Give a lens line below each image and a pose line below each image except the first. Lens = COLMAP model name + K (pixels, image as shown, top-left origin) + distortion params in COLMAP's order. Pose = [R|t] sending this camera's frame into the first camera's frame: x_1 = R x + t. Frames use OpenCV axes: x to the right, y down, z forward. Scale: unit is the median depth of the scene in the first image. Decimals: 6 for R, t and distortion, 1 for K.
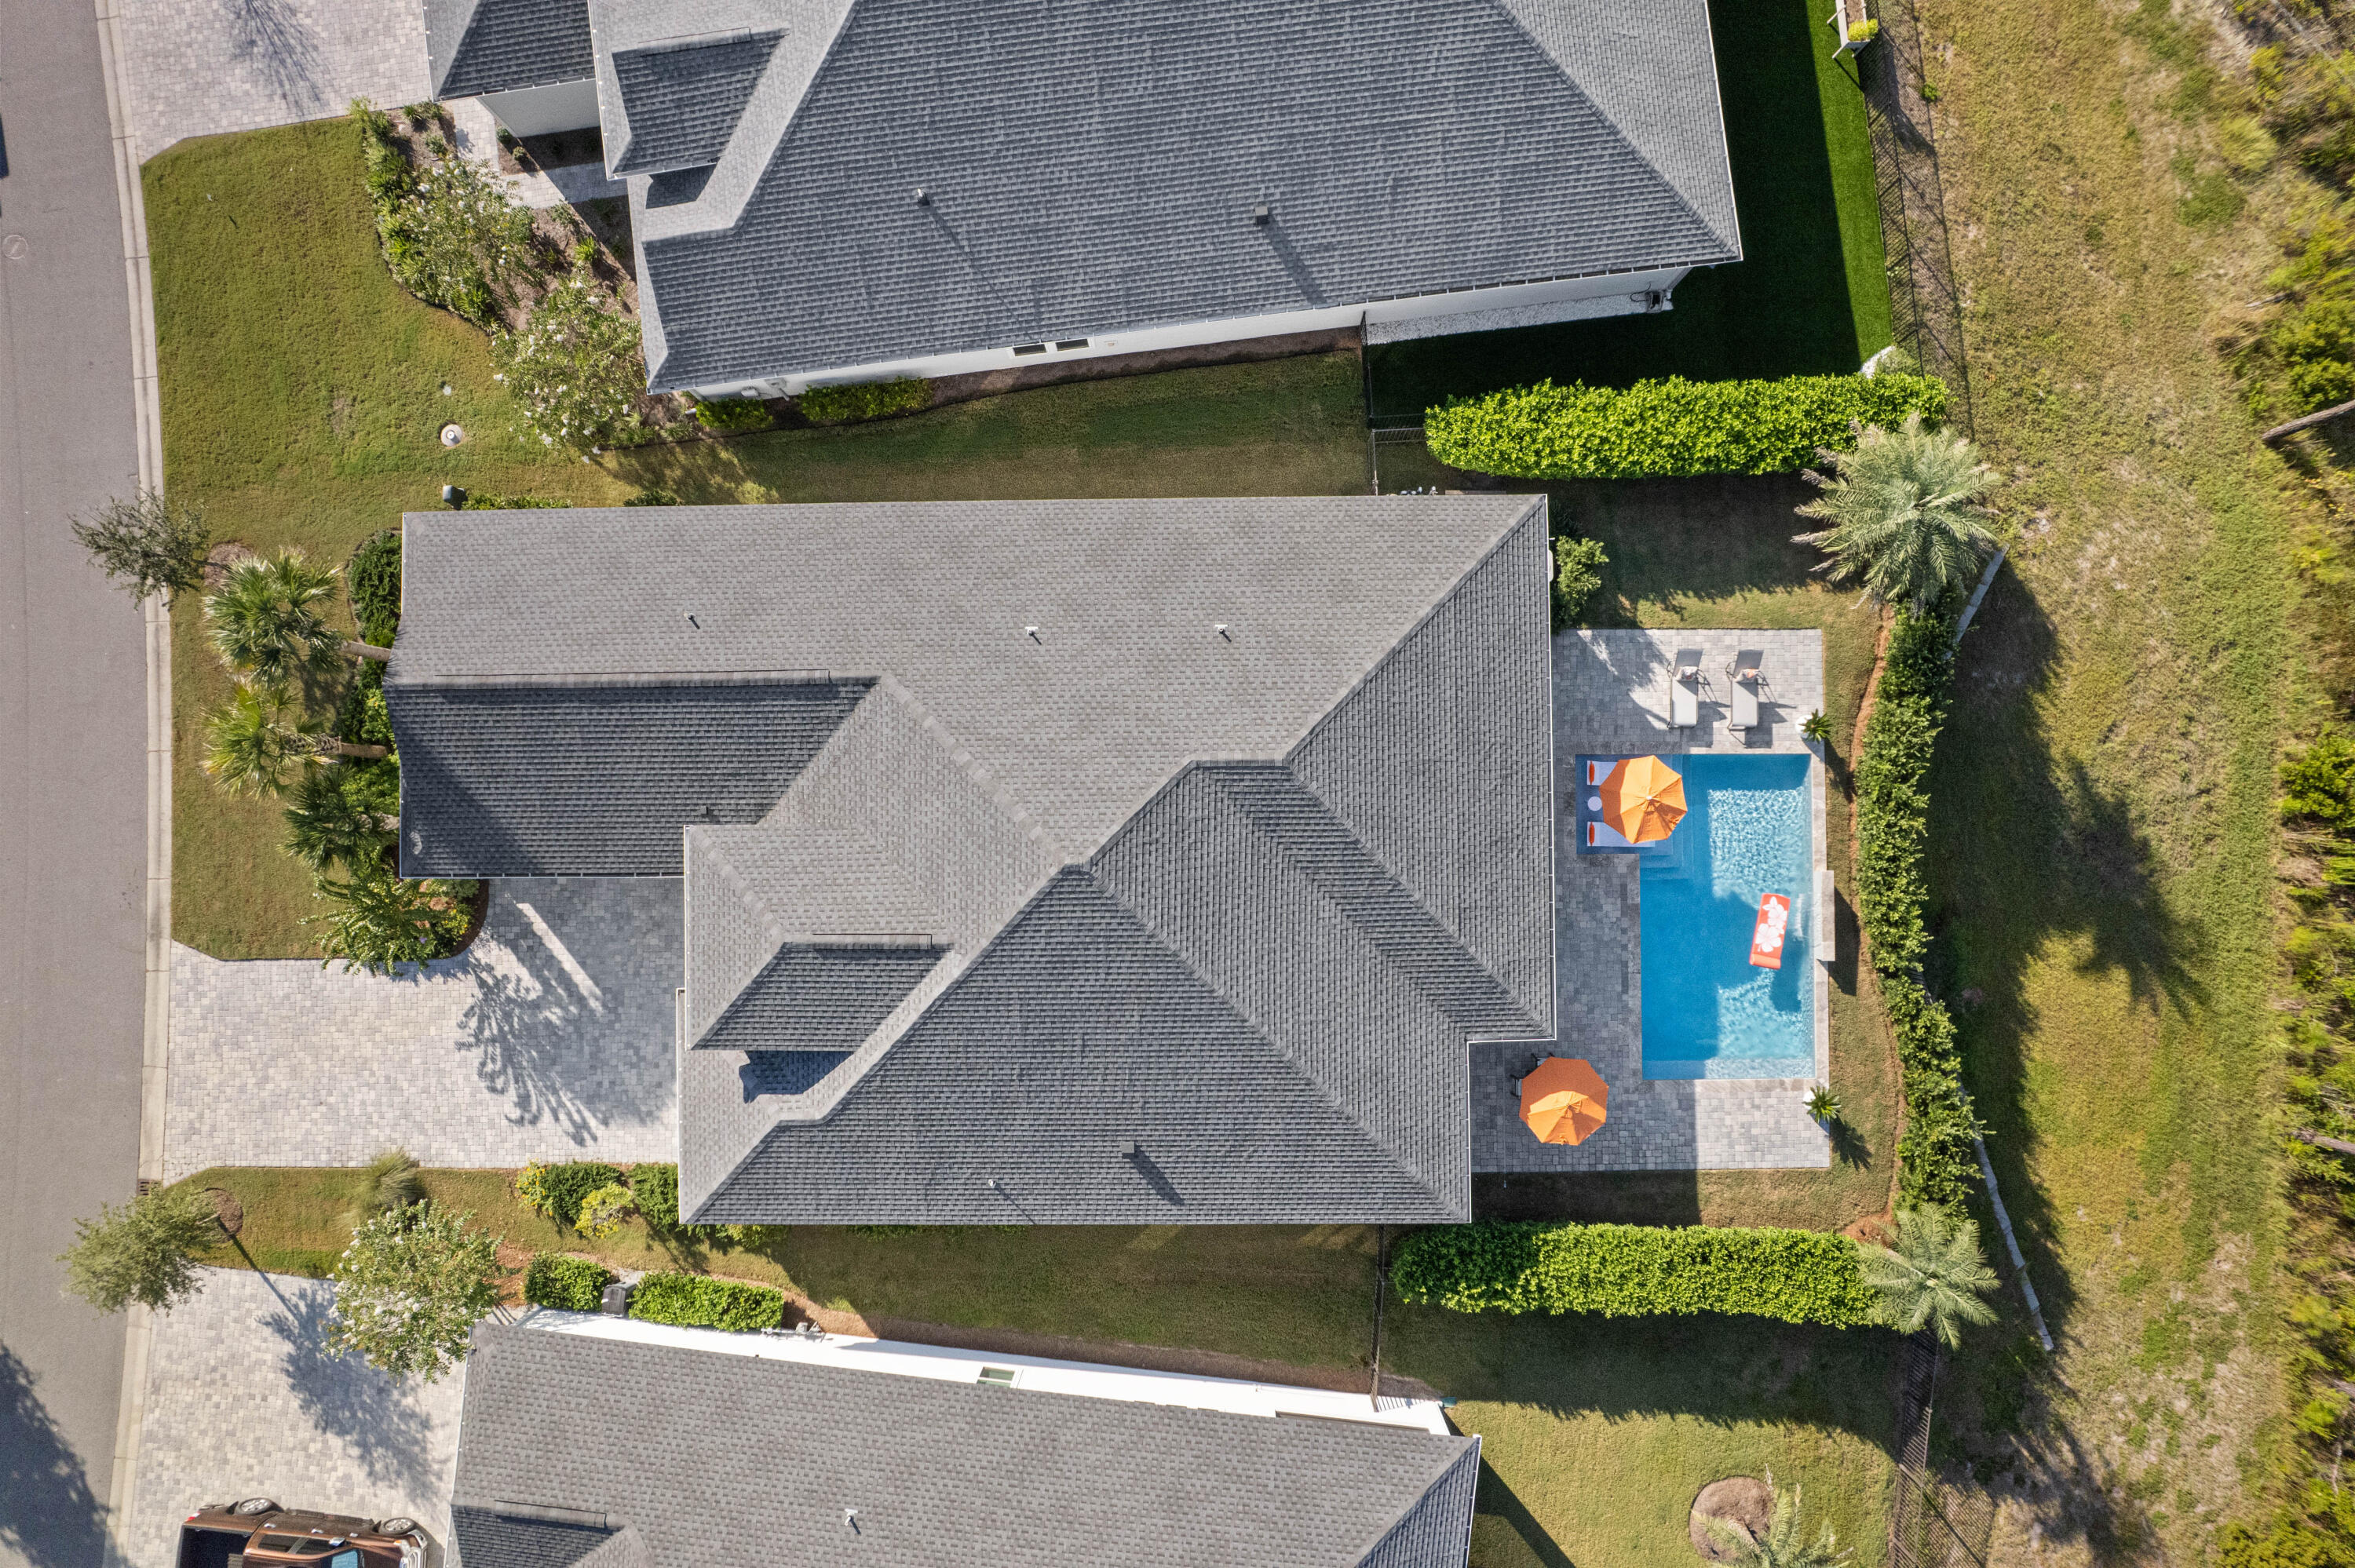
lens RADIAL K [[1488.8, 0, 1196.0], [0, 1488.8, 799.0], [0, 0, 1]] dist [-0.074689, 0.058946]
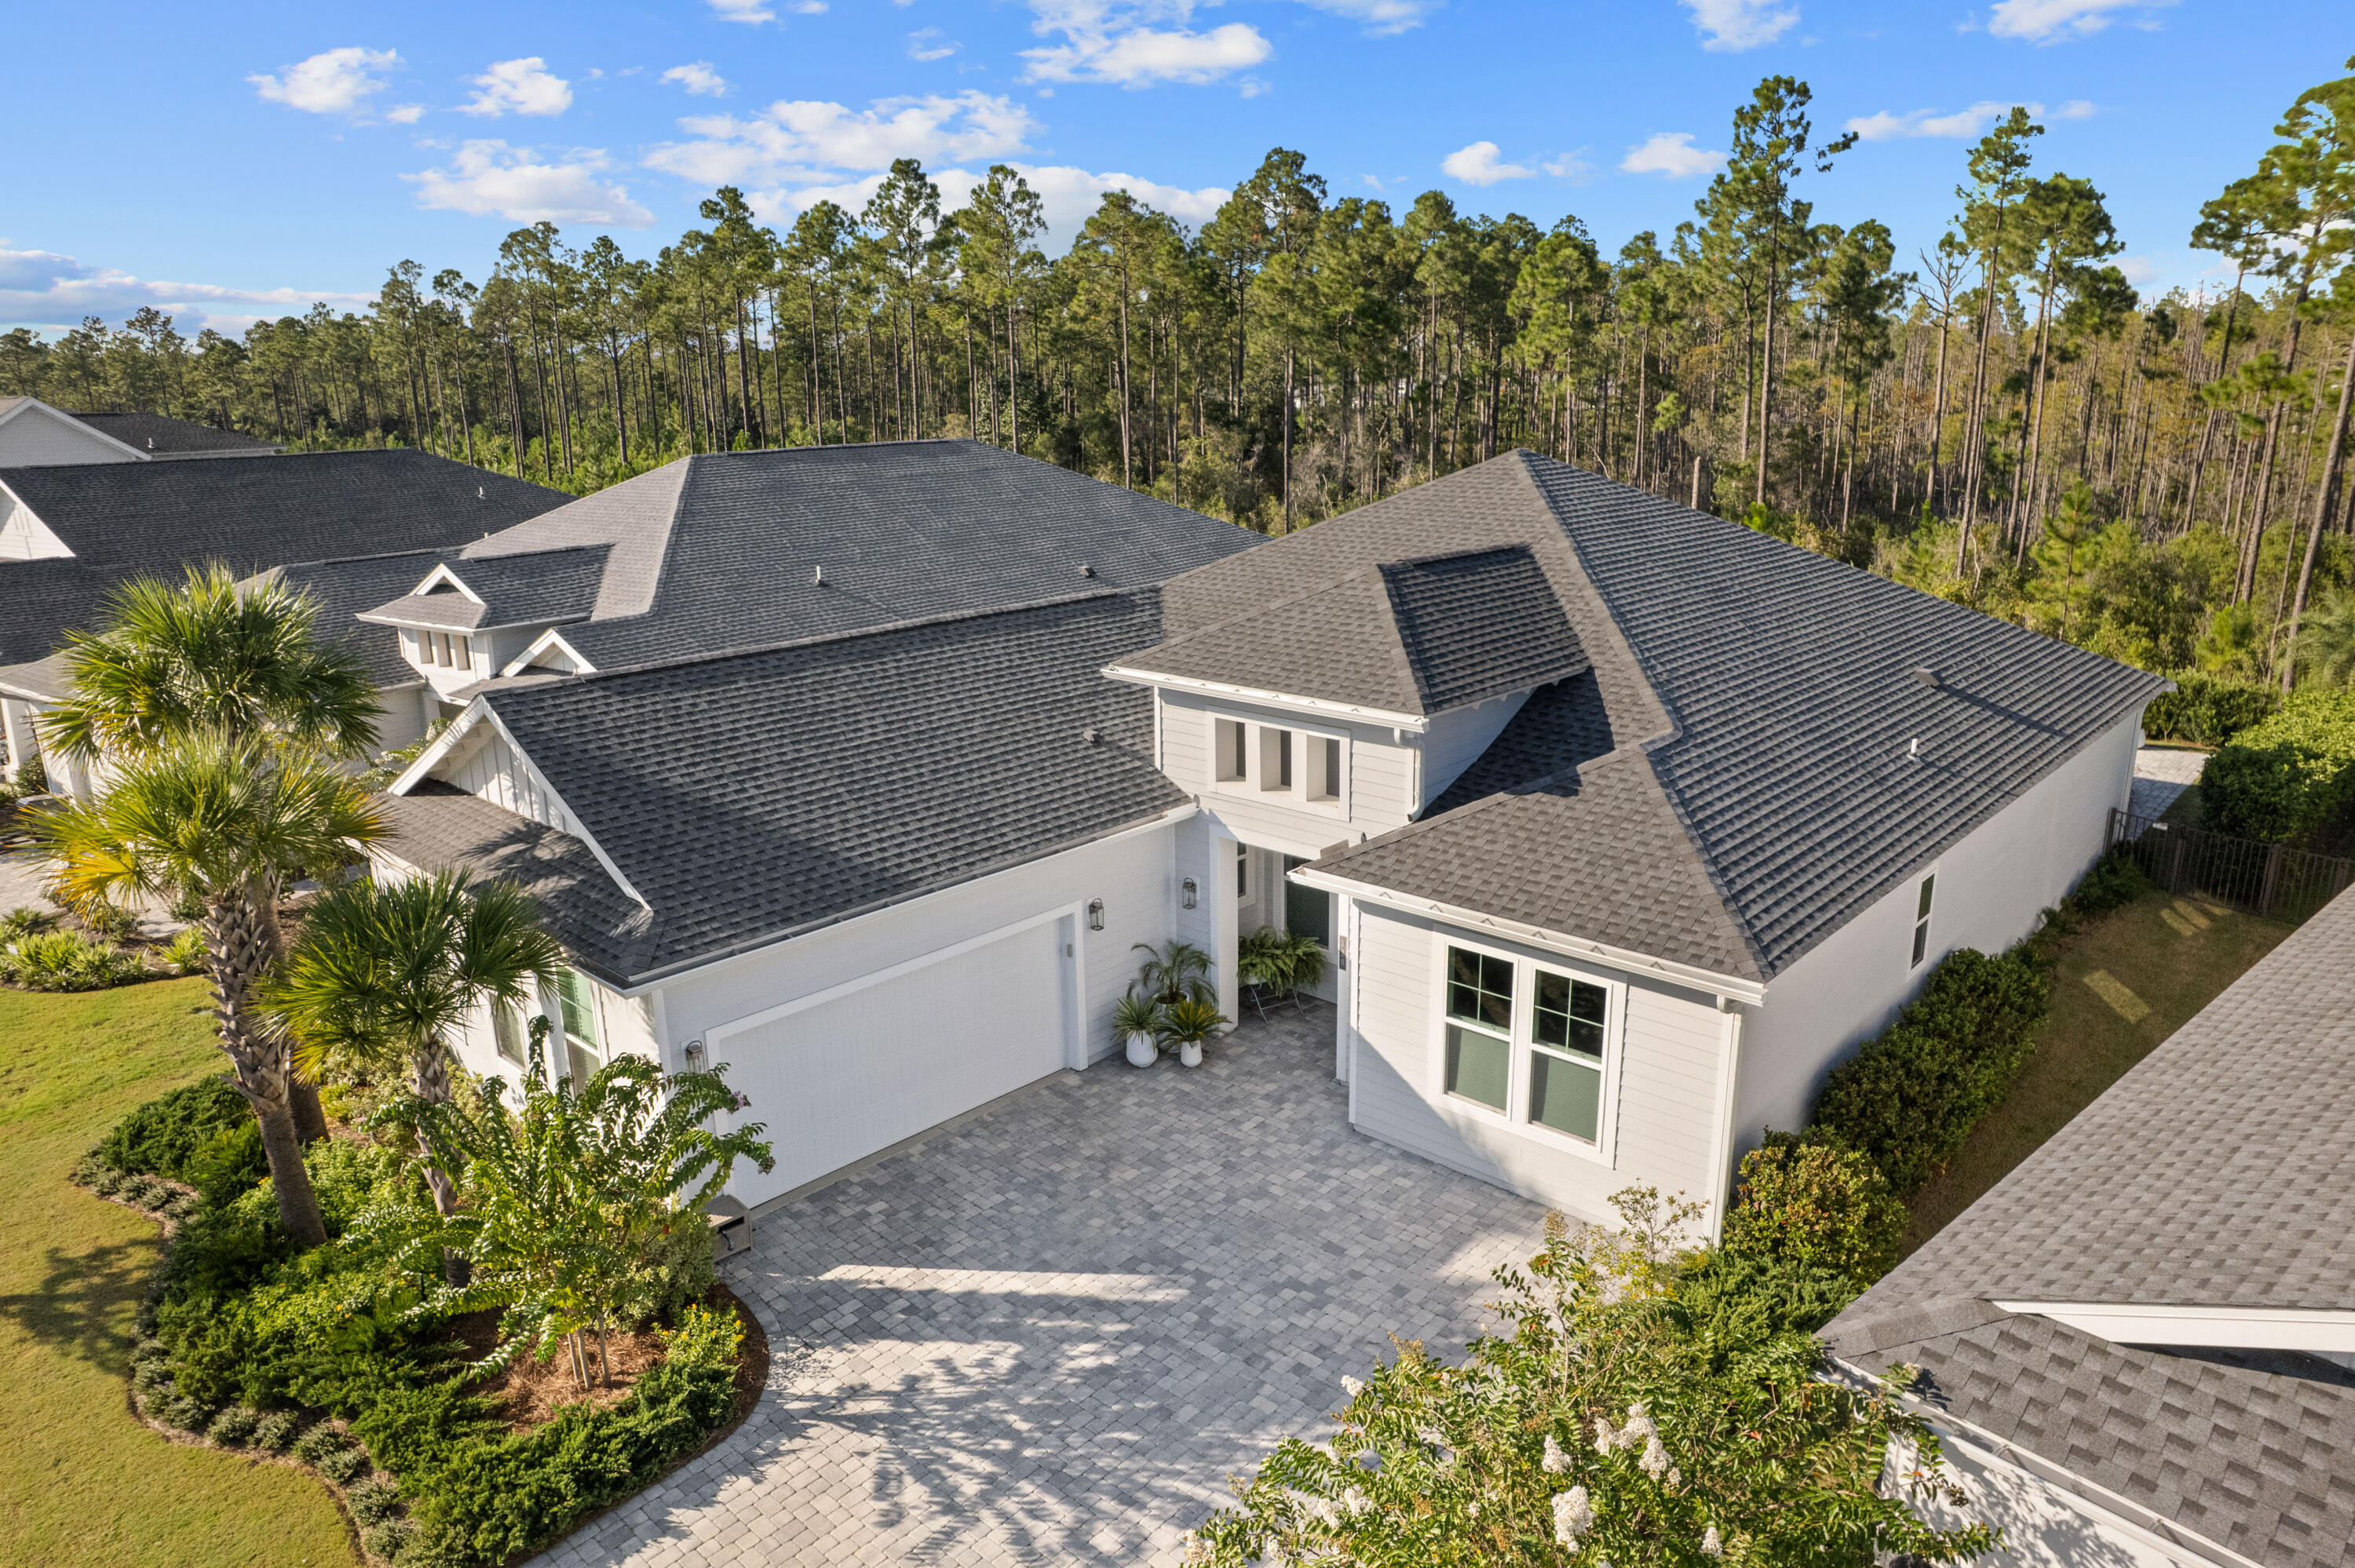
lens RADIAL K [[1518.1, 0, 1185.4], [0, 1518.1, 795.4], [0, 0, 1]] dist [-0.075319, 0.065082]
pose [[0.688007, -0.193071, 0.699550, -0.651523], [0.725480, 0.206967, -0.656387, 0.378911], [-0.018055, 0.959108, 0.282464, 0.761718]]
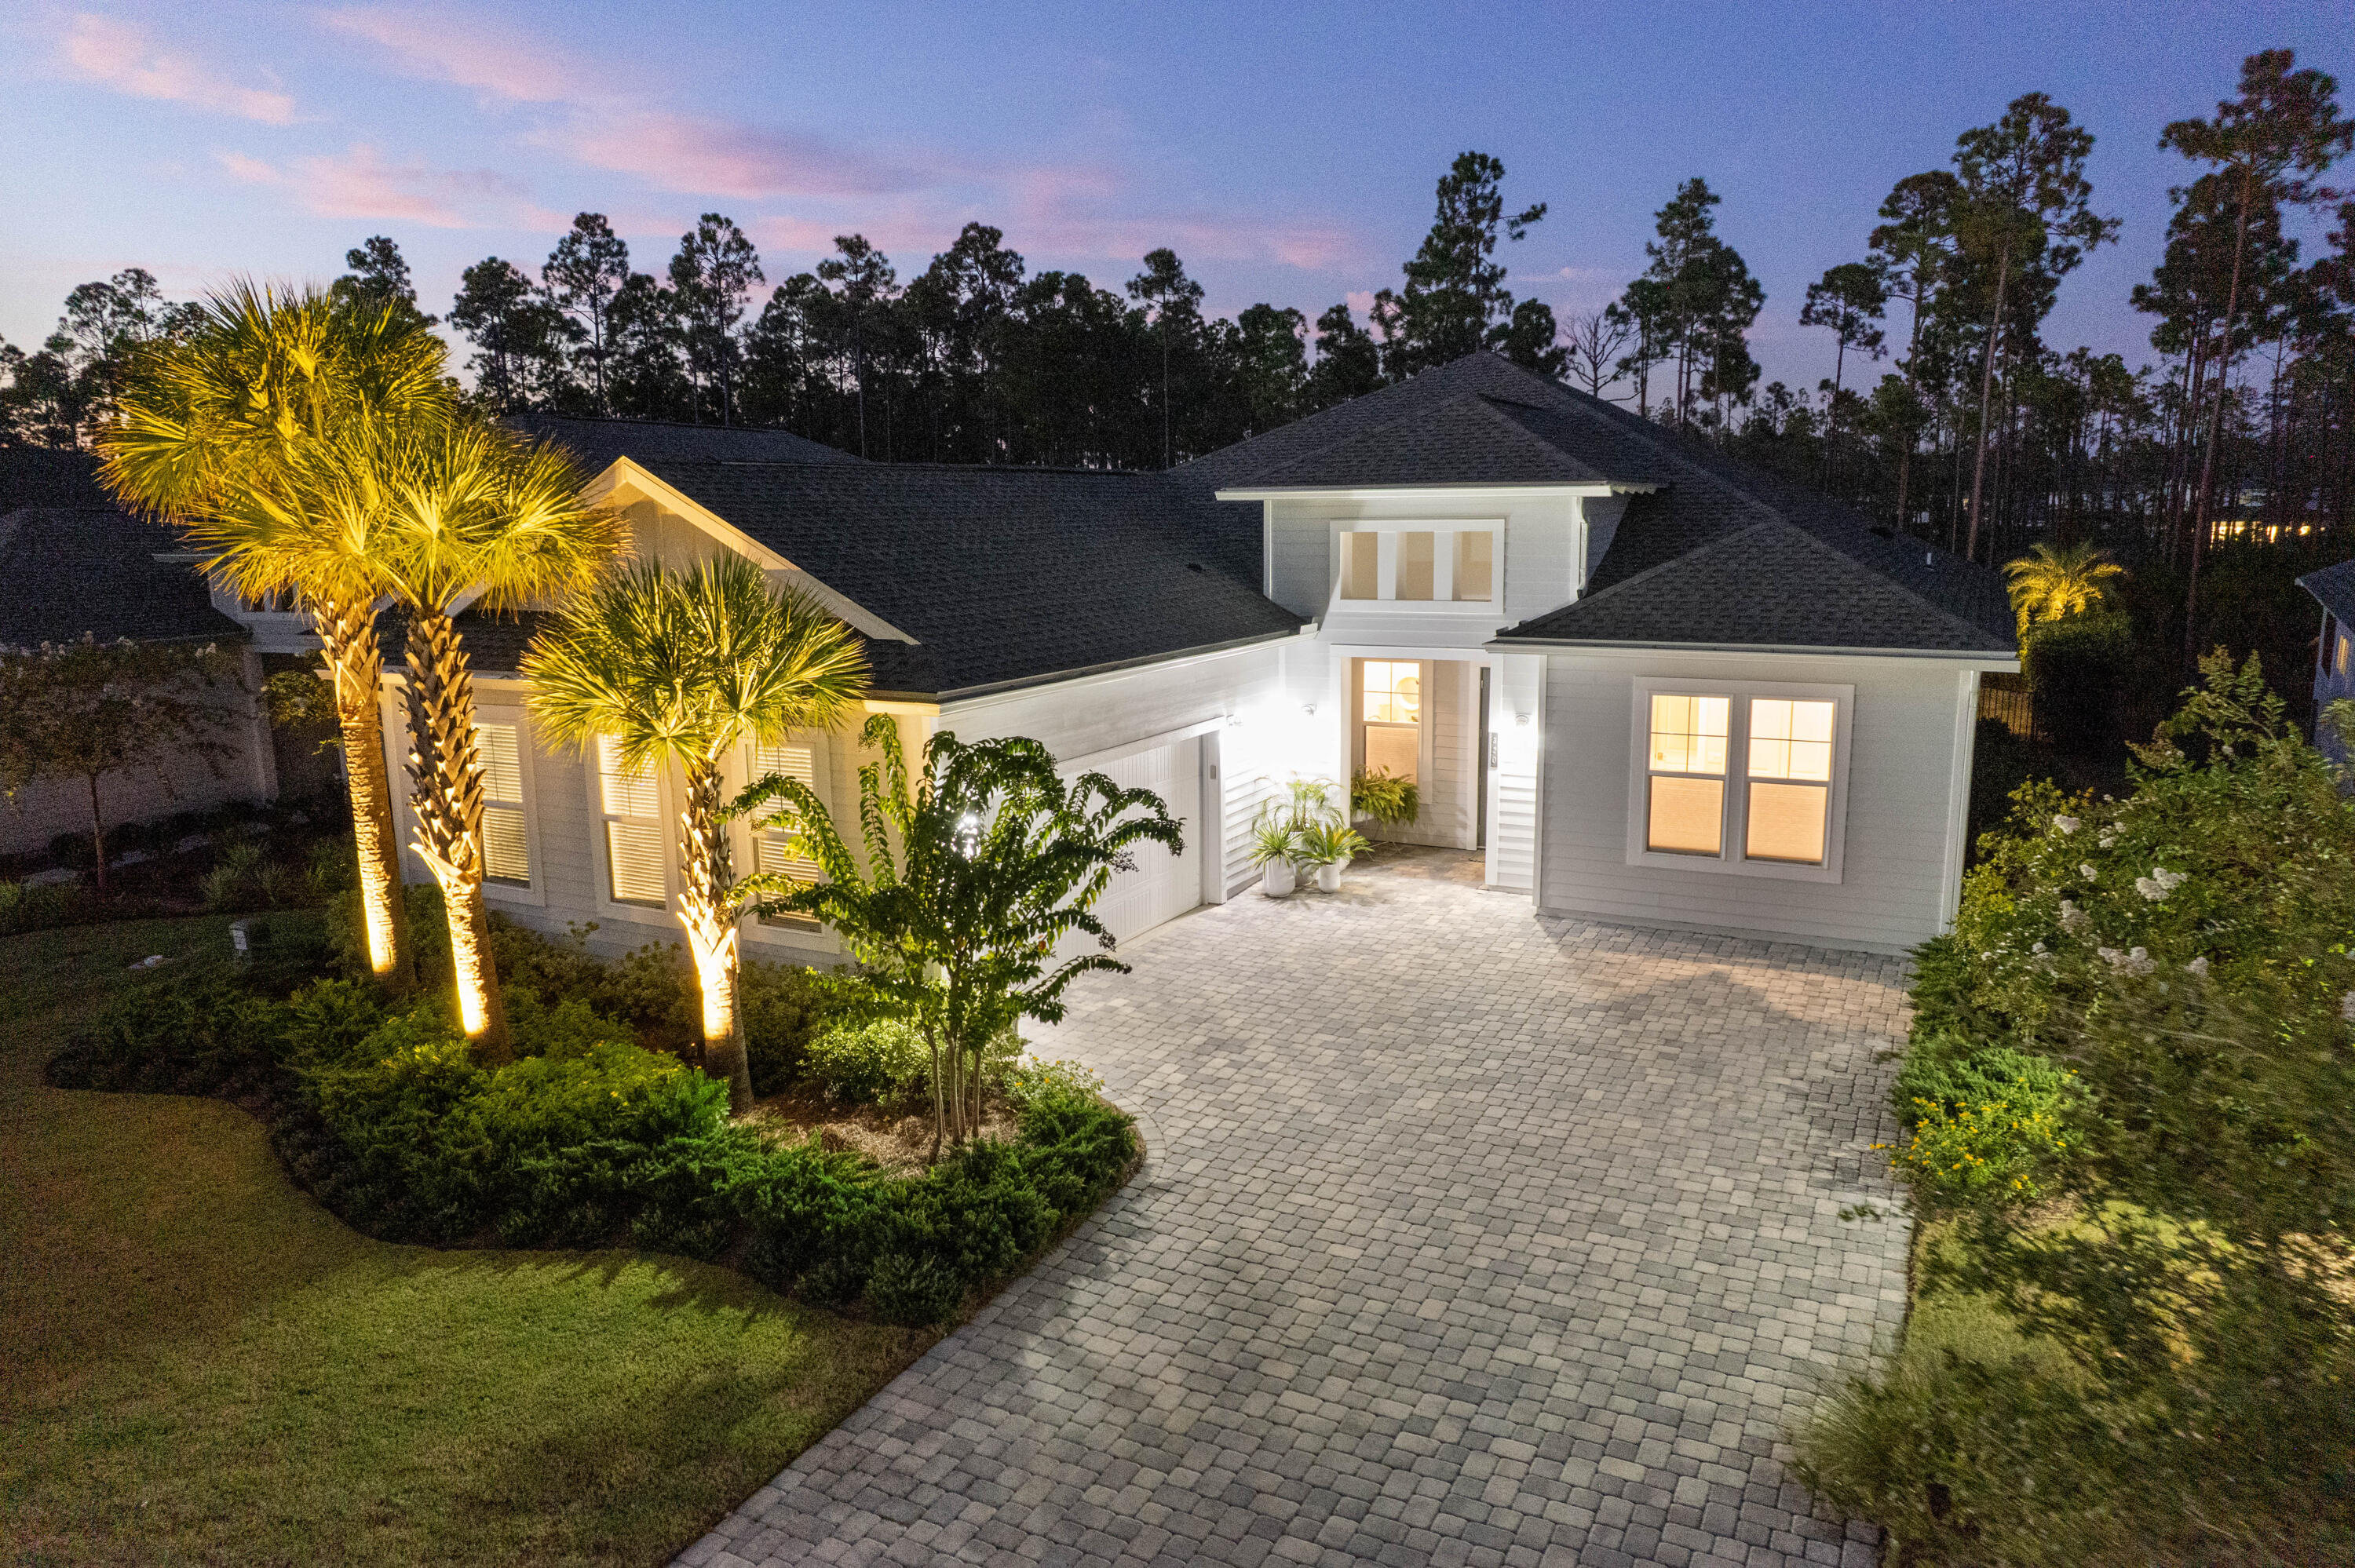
lens RADIAL K [[1531.2, 0, 1189.3], [0, 1531.2, 796.0], [0, 0, 1]] dist [-0.075295, 0.062971]
pose [[0.477801, -0.158140, 0.864117, -0.761667], [0.878178, 0.111274, -0.465211, 0.251097], [-0.022585, 0.981127, 0.192041, 0.869278]]
